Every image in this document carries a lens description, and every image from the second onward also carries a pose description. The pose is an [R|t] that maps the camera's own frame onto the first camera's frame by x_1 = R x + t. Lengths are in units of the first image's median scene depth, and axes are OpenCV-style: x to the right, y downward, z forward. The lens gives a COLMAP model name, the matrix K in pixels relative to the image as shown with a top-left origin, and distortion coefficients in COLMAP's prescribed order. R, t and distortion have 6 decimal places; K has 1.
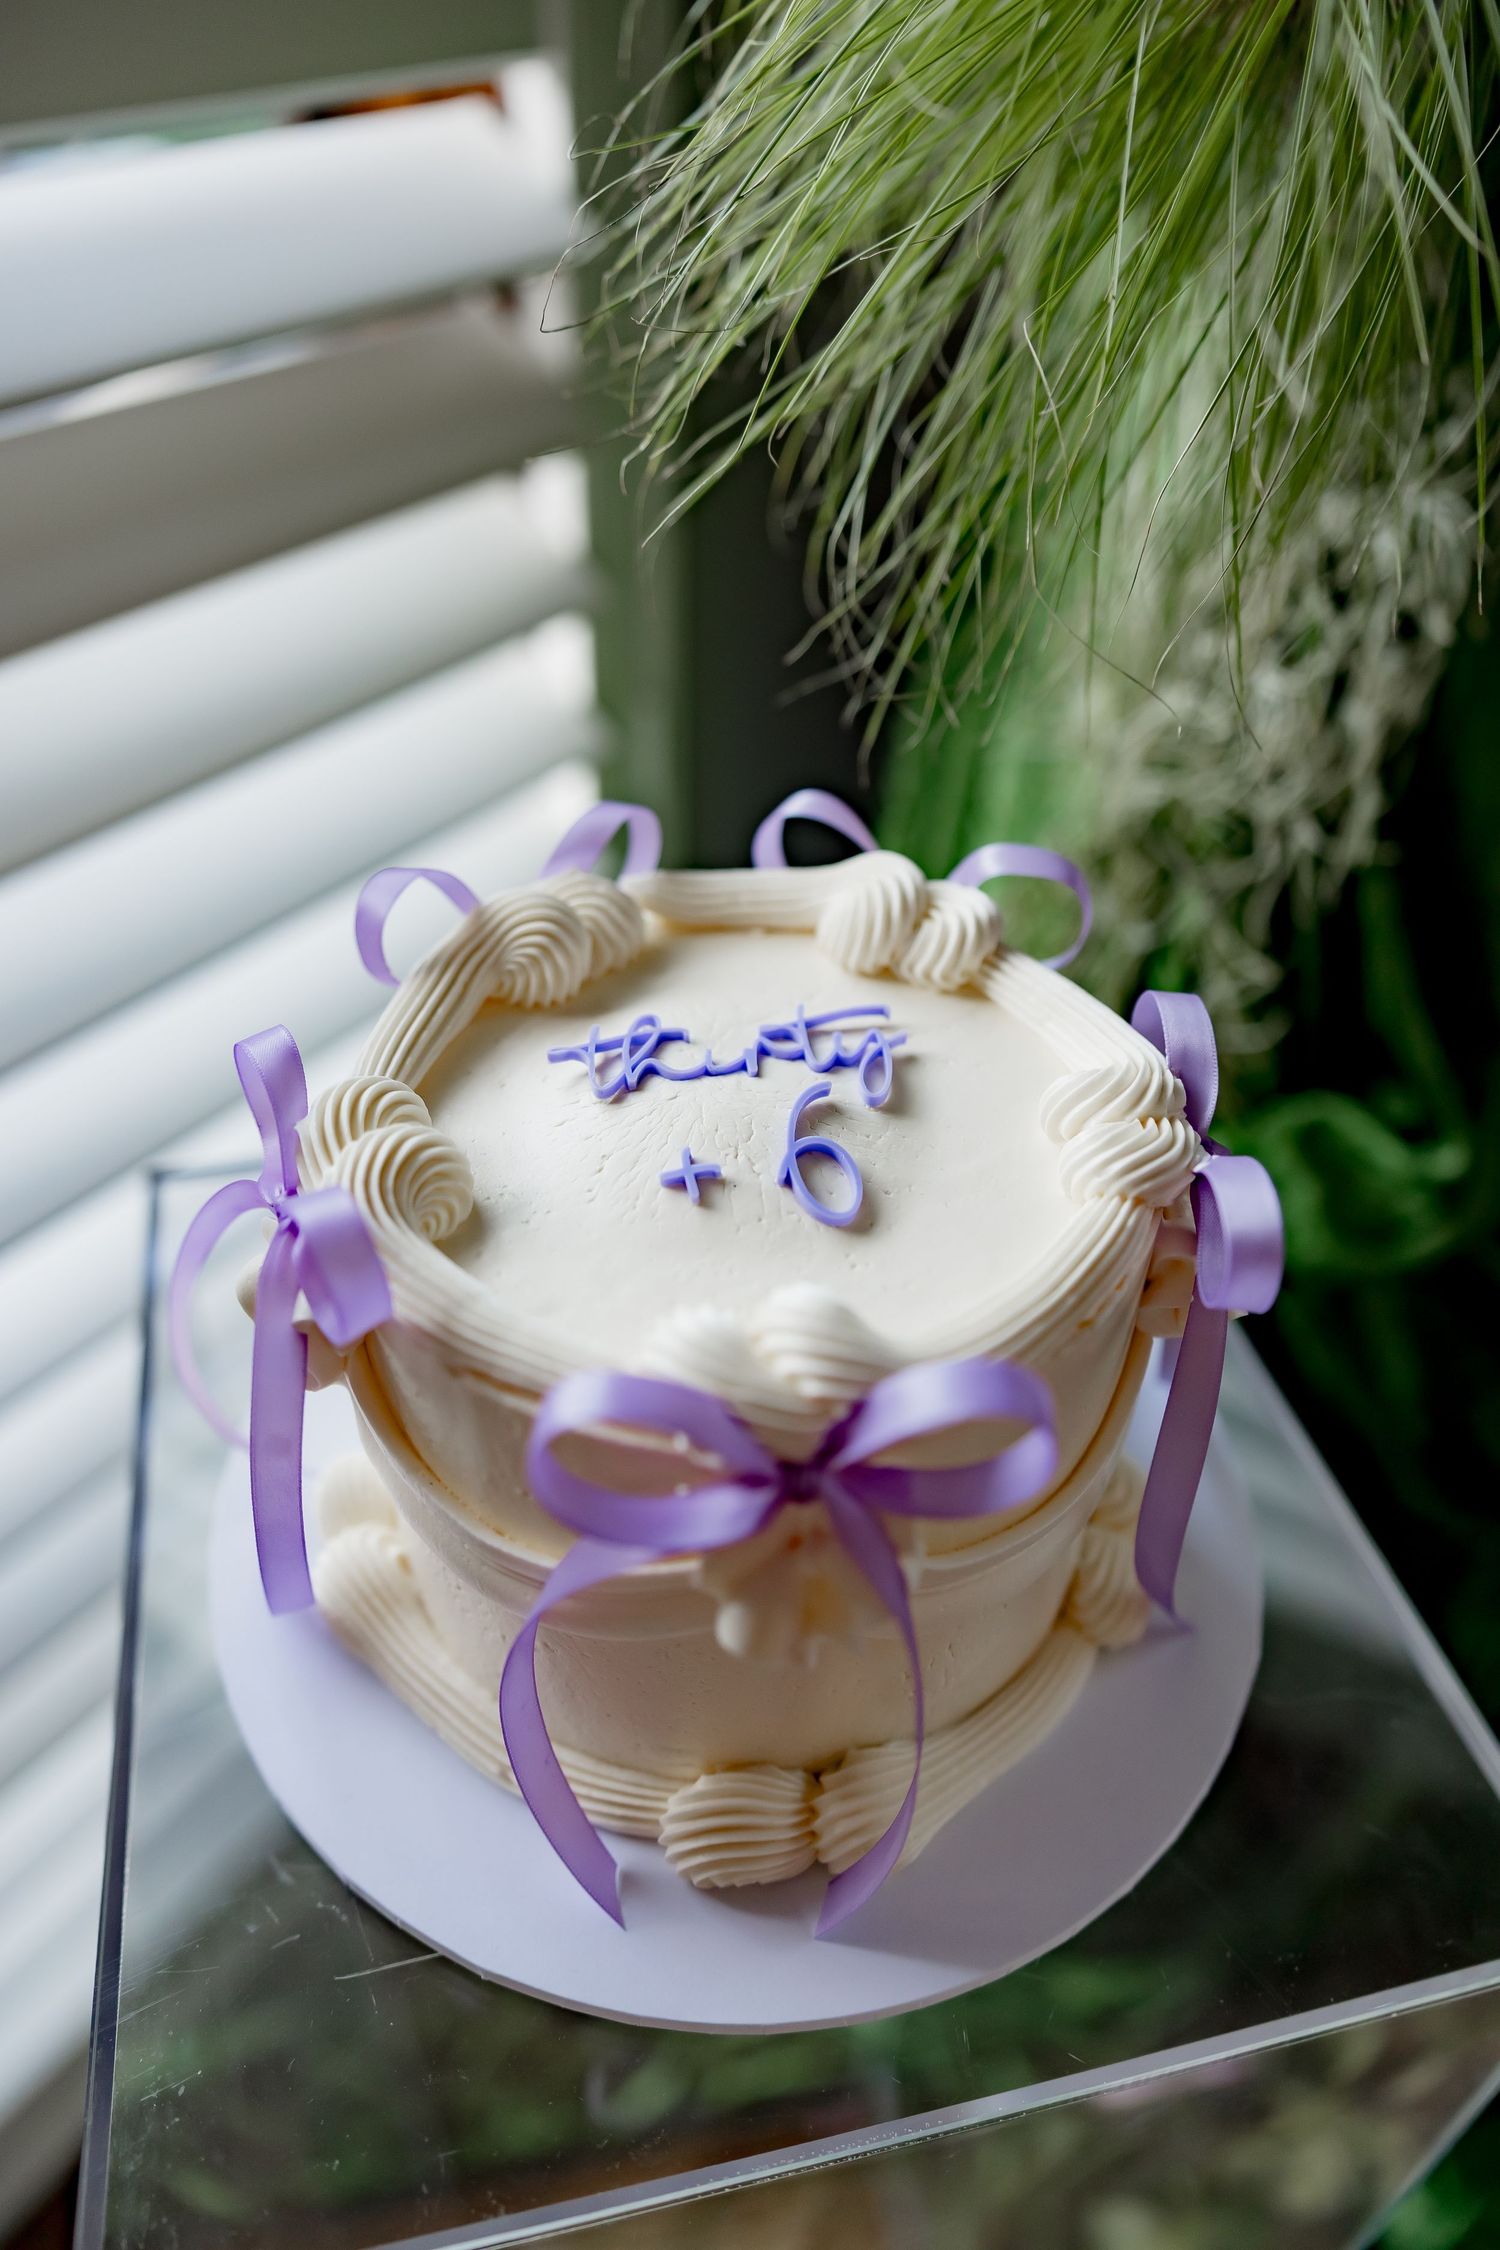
lens RADIAL K [[1783.8, 0, 750.3], [0, 1783.8, 1142.5], [0, 0, 1]] dist [0.005815, -0.003207]
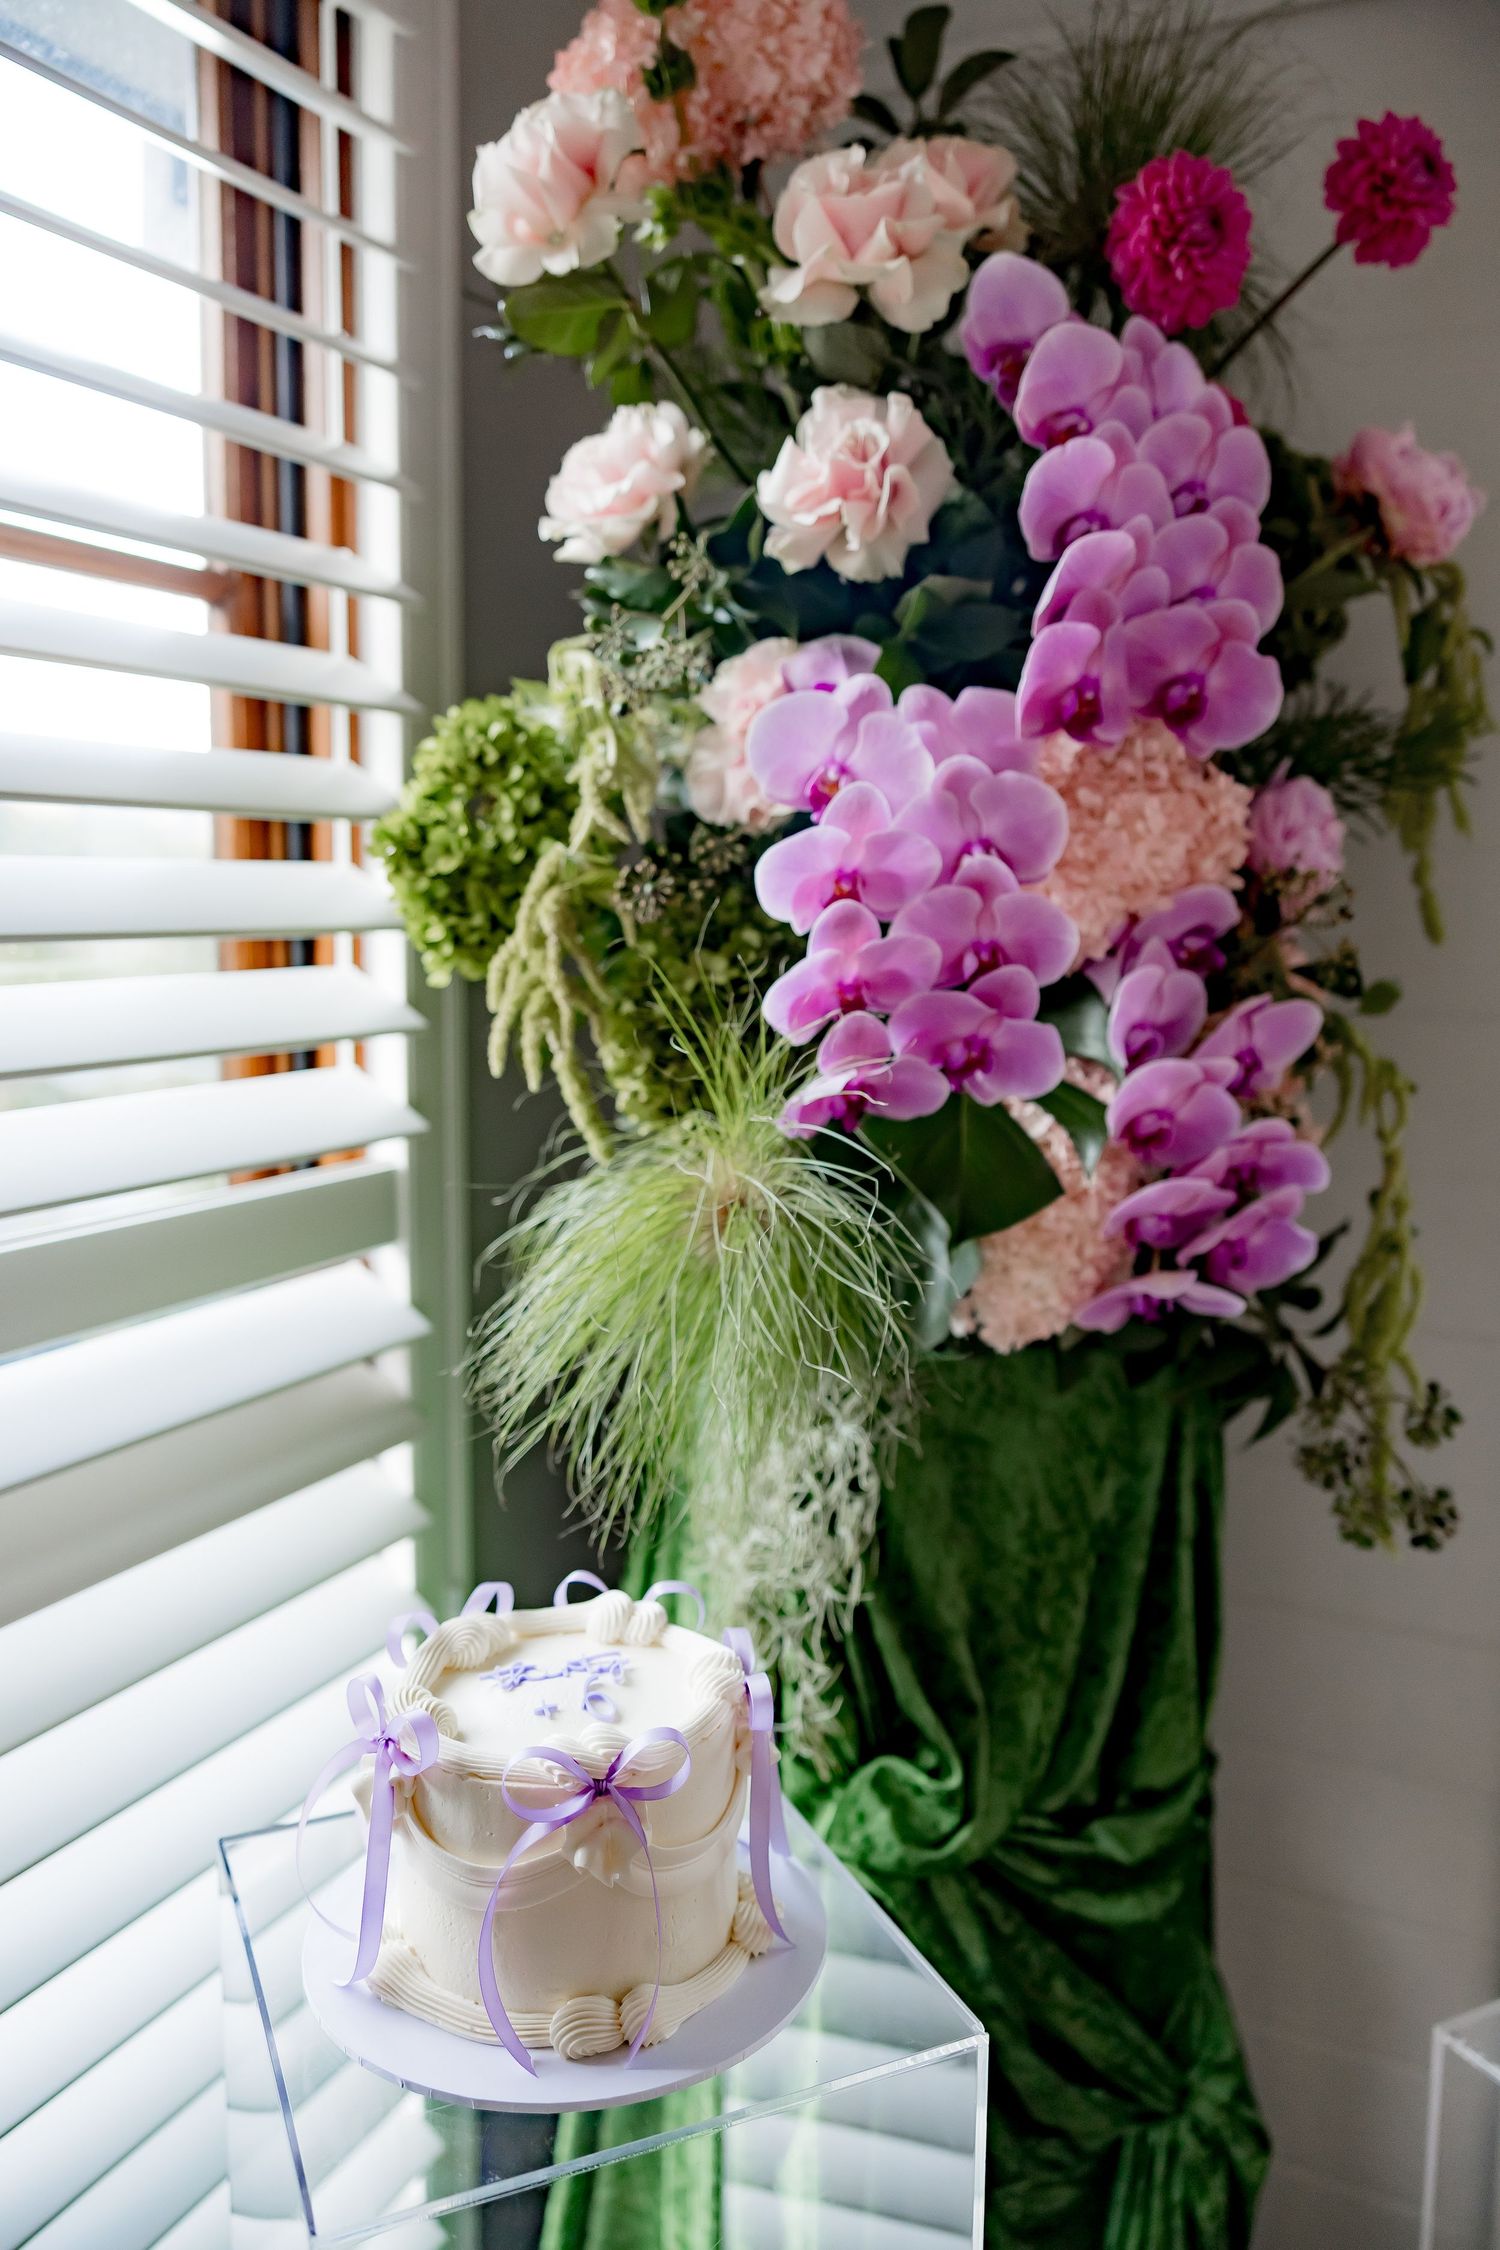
lens RADIAL K [[1720.4, 0, 734.7], [0, 1720.4, 1143.1], [0, 0, 1]] dist [0.003916, -0.005475]
pose [[0.985618, -0.055684, 0.159550, -0.092257], [0.128391, 0.860636, -0.492769, 0.454184], [-0.109875, 0.506167, 0.855408, -1.212292]]
